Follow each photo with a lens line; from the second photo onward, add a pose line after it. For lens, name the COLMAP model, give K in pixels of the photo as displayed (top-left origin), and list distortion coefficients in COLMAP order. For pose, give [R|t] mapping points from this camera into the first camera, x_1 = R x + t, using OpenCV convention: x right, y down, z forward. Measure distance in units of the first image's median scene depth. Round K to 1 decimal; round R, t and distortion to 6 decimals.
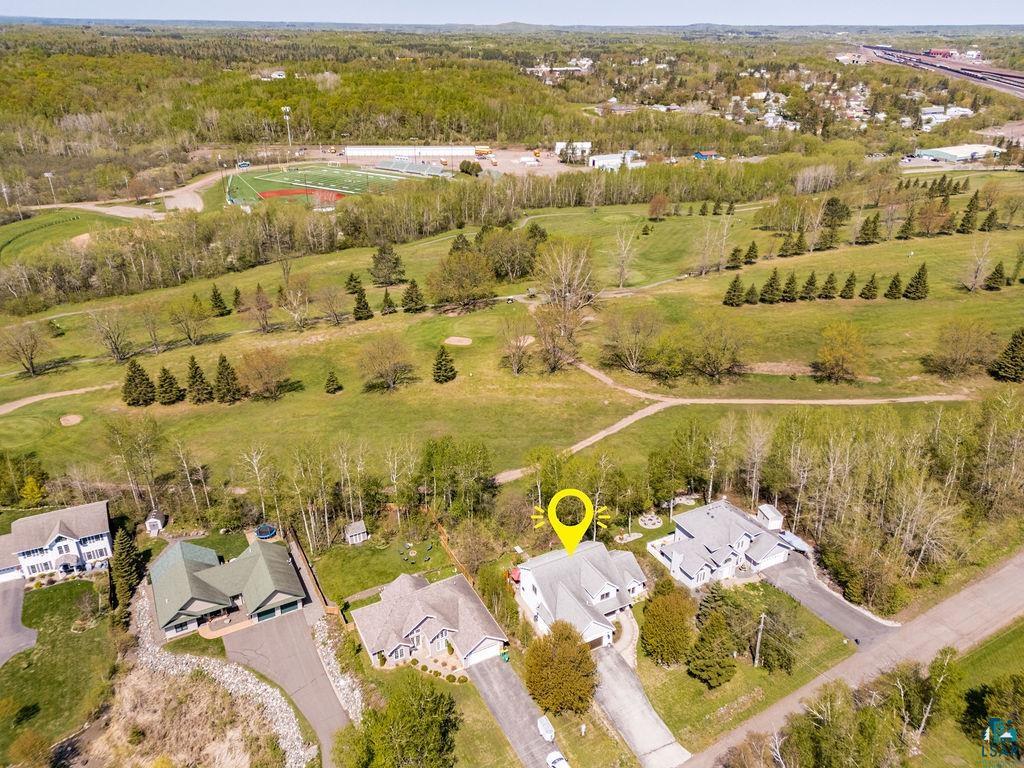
lens RADIAL K [[741.0, 0, 515.1], [0, 741.0, 389.4], [0, 0, 1]] dist [0.095659, -0.099112]
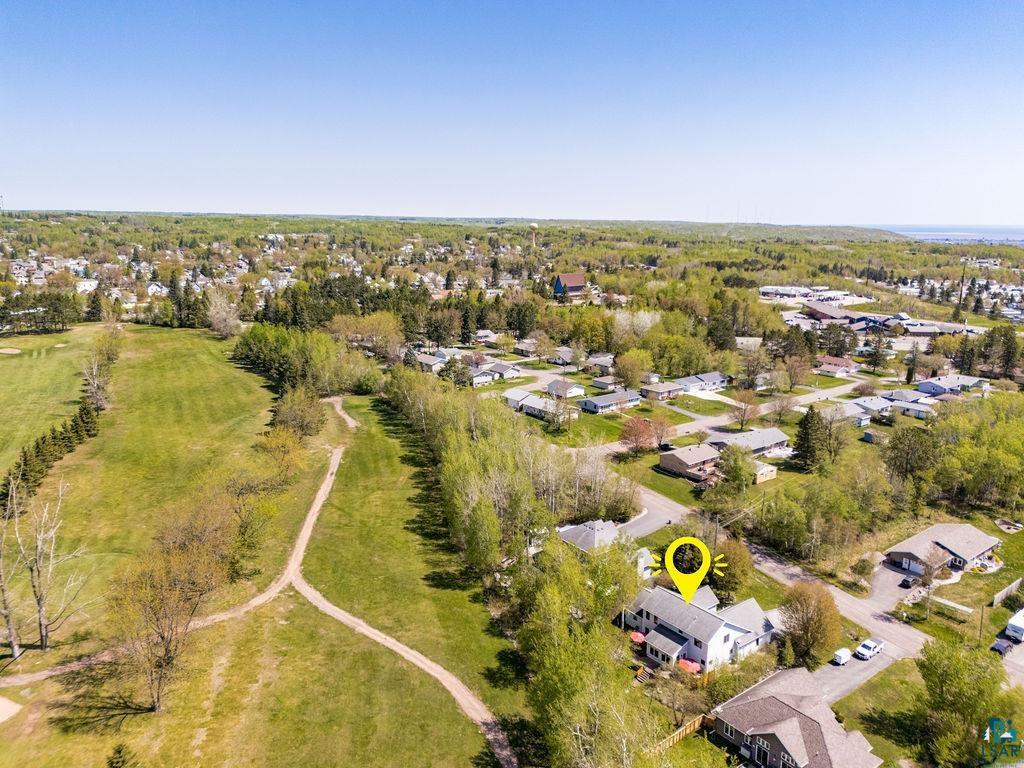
lens RADIAL K [[741.0, 0, 515.1], [0, 741.0, 389.4], [0, 0, 1]] dist [0.095659, -0.099112]
pose [[-0.164434, -0.231420, 0.958857, -0.500152], [0.424420, 0.860902, 0.280563, -0.257444], [-0.890409, 0.453092, -0.043342, 0.707310]]
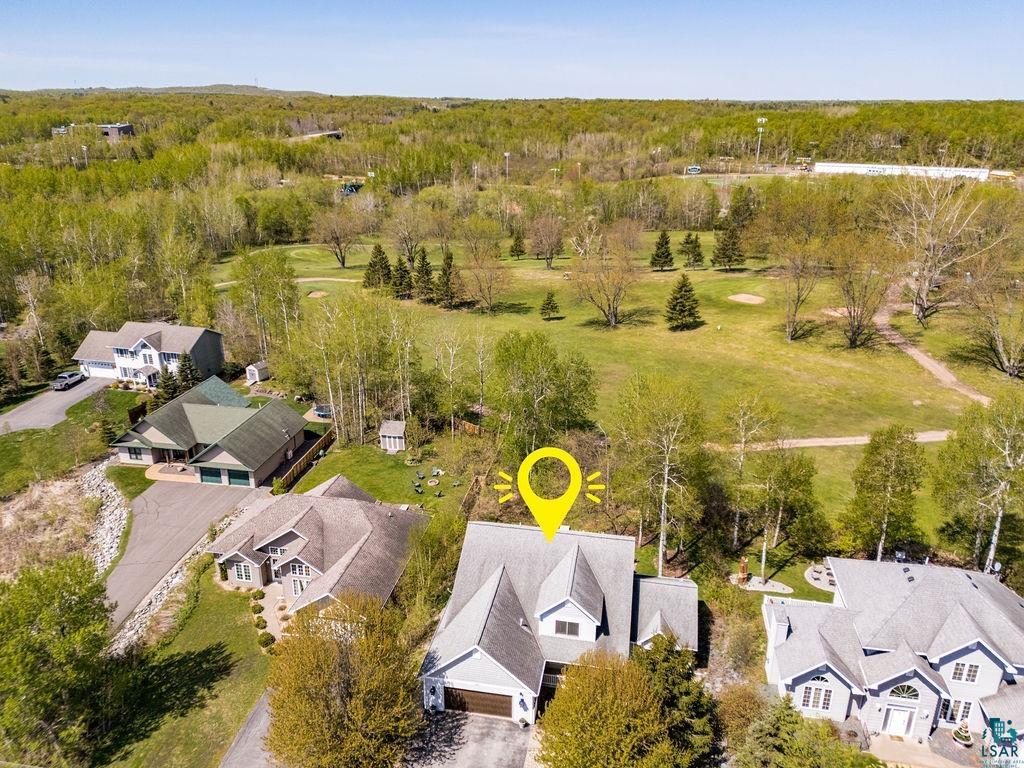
lens RADIAL K [[741.0, 0, 515.1], [0, 741.0, 389.4], [0, 0, 1]] dist [0.095659, -0.099112]
pose [[0.780429, 0.220466, -0.585086, 0.206639], [-0.272805, 0.962068, -0.001370, 0.086625], [0.562591, 0.160683, 0.810970, 0.352261]]
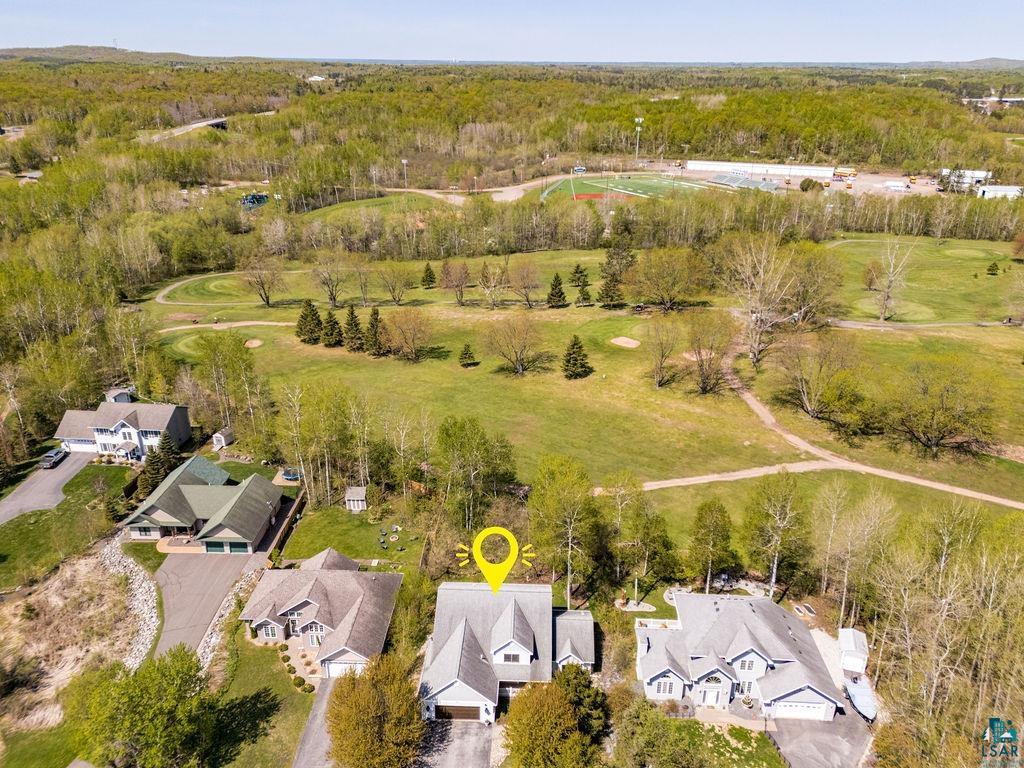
lens RADIAL K [[741.0, 0, 515.1], [0, 741.0, 389.4], [0, 0, 1]] dist [0.095659, -0.099112]
pose [[0.861641, 0.202475, -0.465380, 0.250613], [-0.223164, 0.974720, 0.010894, 0.008223], [0.455821, 0.094470, 0.885044, 0.203795]]
